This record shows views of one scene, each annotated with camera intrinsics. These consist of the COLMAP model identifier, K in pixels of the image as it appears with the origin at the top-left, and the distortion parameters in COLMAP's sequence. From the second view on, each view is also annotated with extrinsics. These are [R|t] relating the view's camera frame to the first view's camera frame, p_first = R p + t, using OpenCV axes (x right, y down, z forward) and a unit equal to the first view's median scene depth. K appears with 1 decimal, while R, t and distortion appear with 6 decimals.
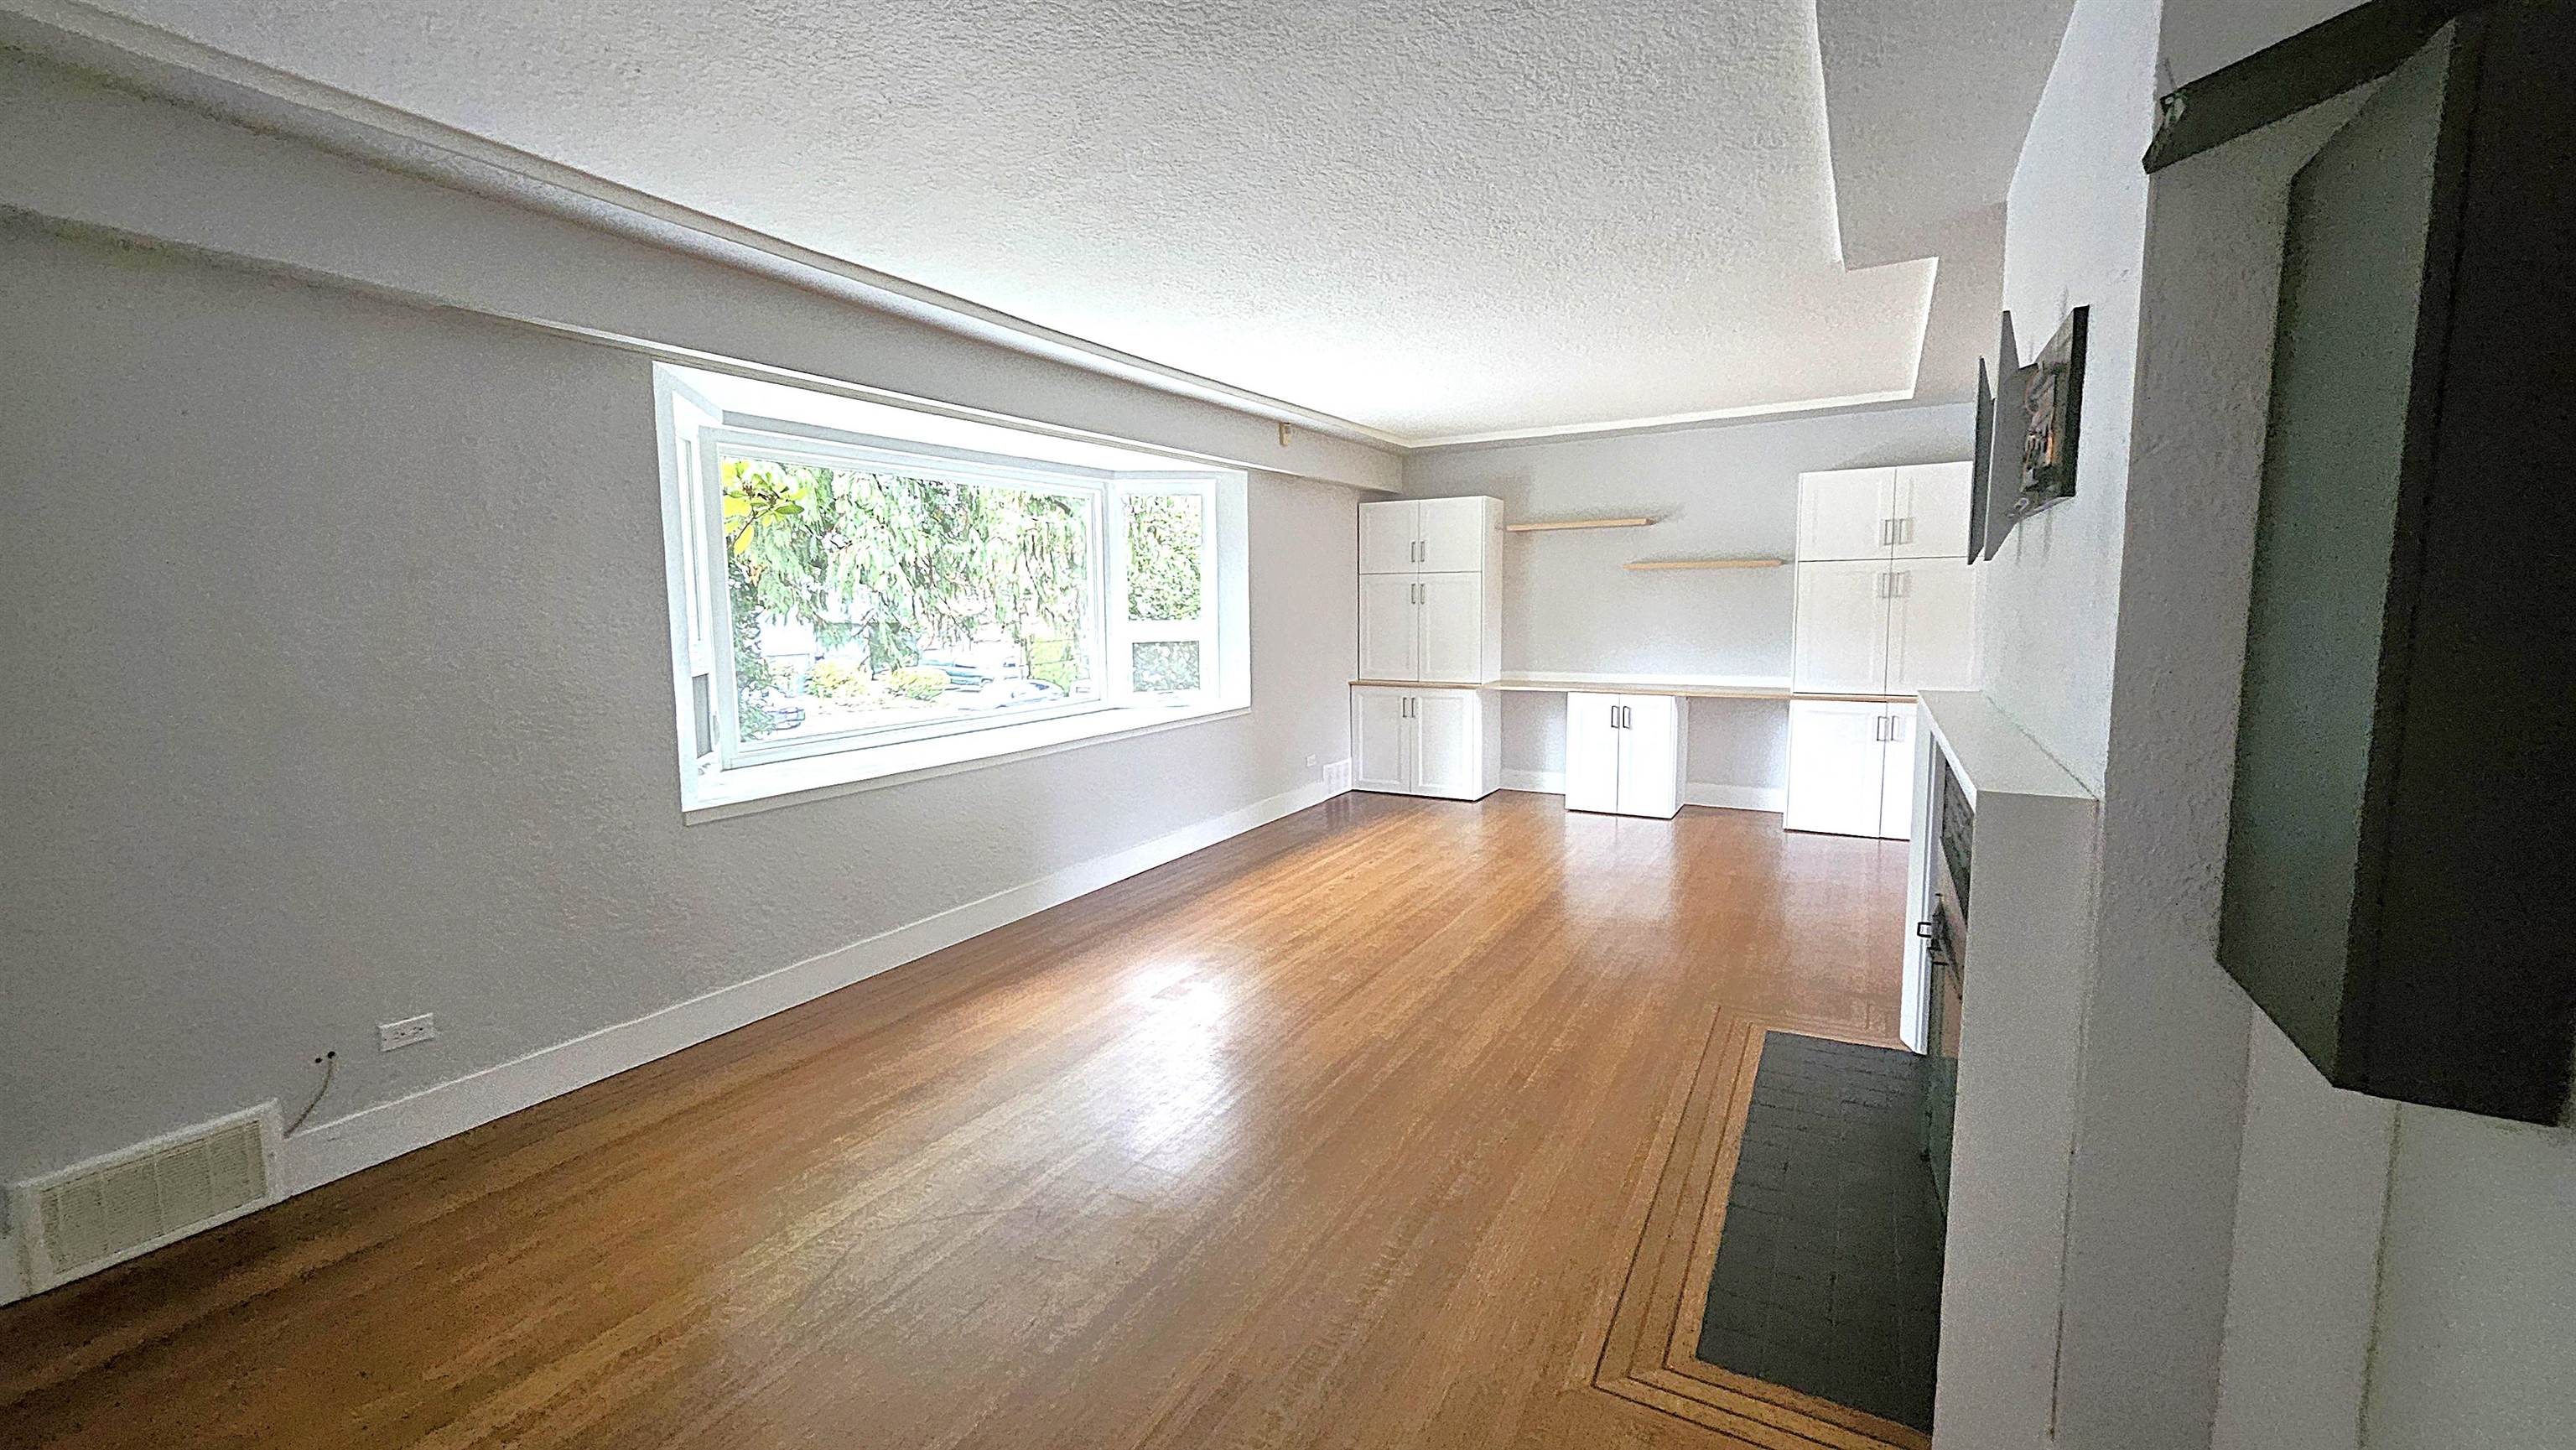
lens RADIAL K [[1018.2, 0, 1265.8], [0, 1018.2, 707.2], [0, 0, 1]] dist [0.009605, -0.002292]
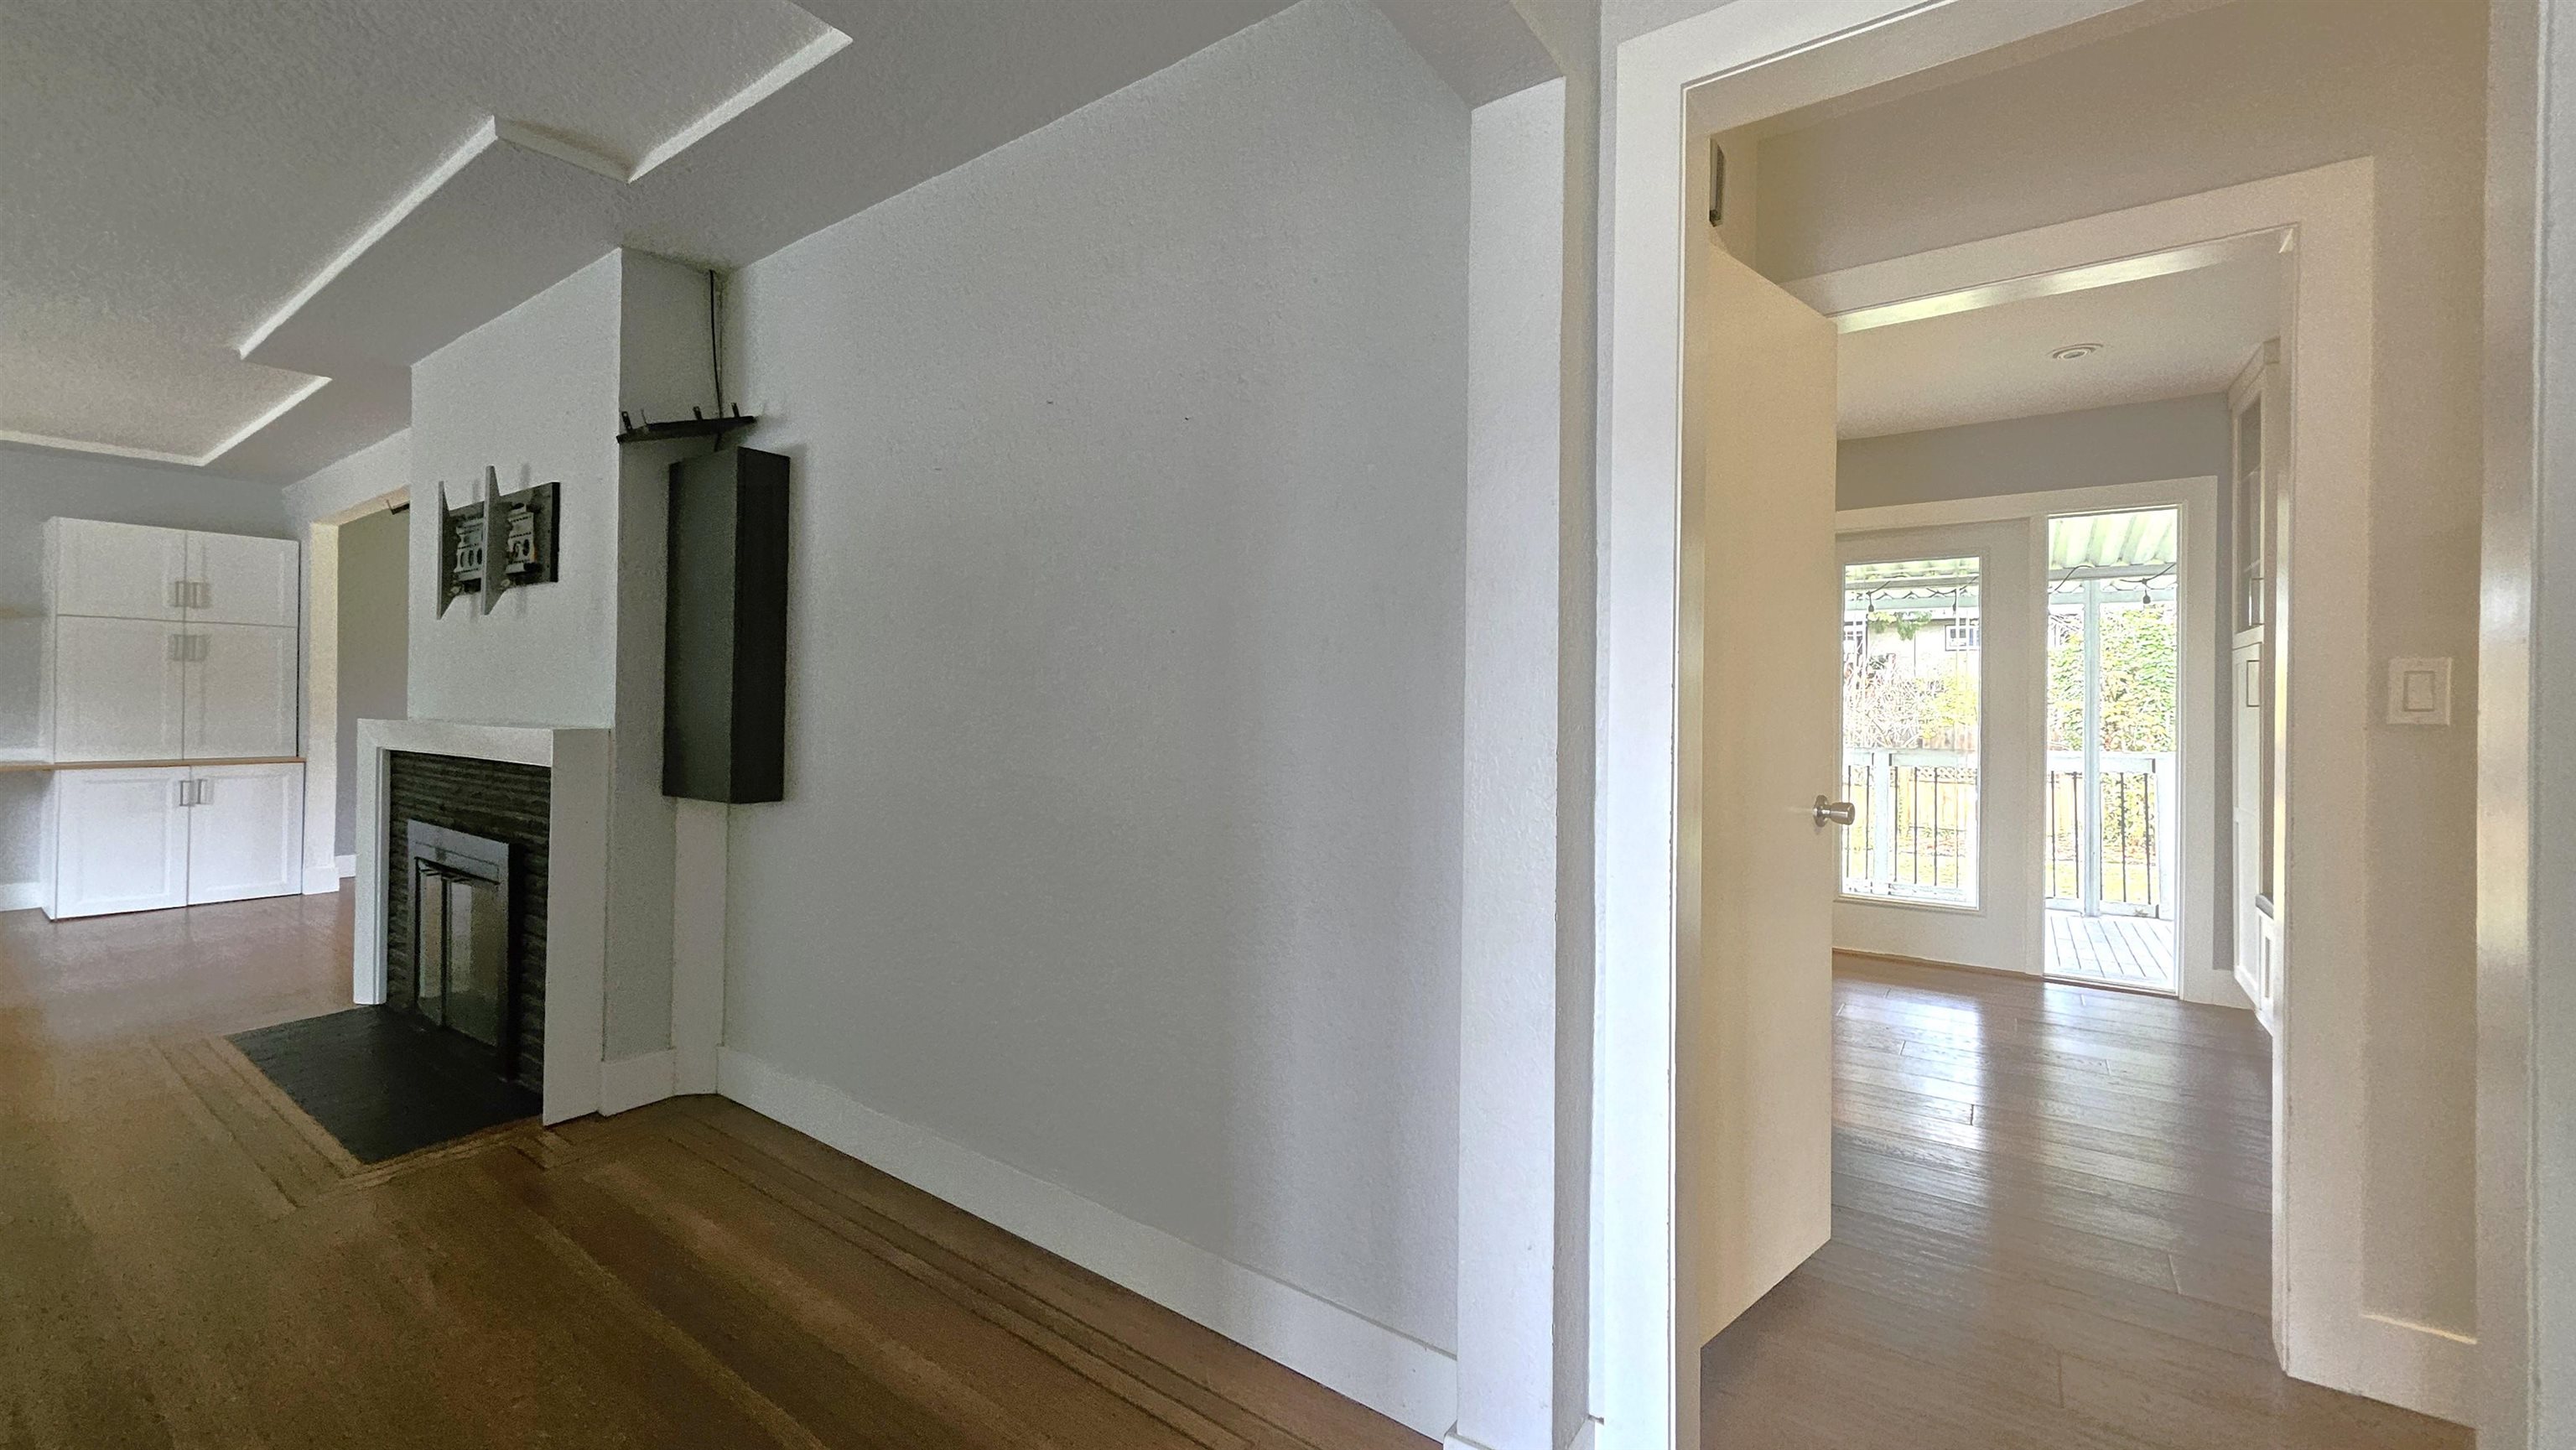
lens RADIAL K [[1018.2, 0, 1283.0], [0, 1018.2, 709.0], [0, 0, 1]] dist [0.009605, -0.002292]
pose [[0.094774, 0.002789, 0.995495, -0.242622], [0.092307, 0.995663, -0.011578, 0.043076], [-0.991210, 0.092988, 0.094106, -0.117703]]
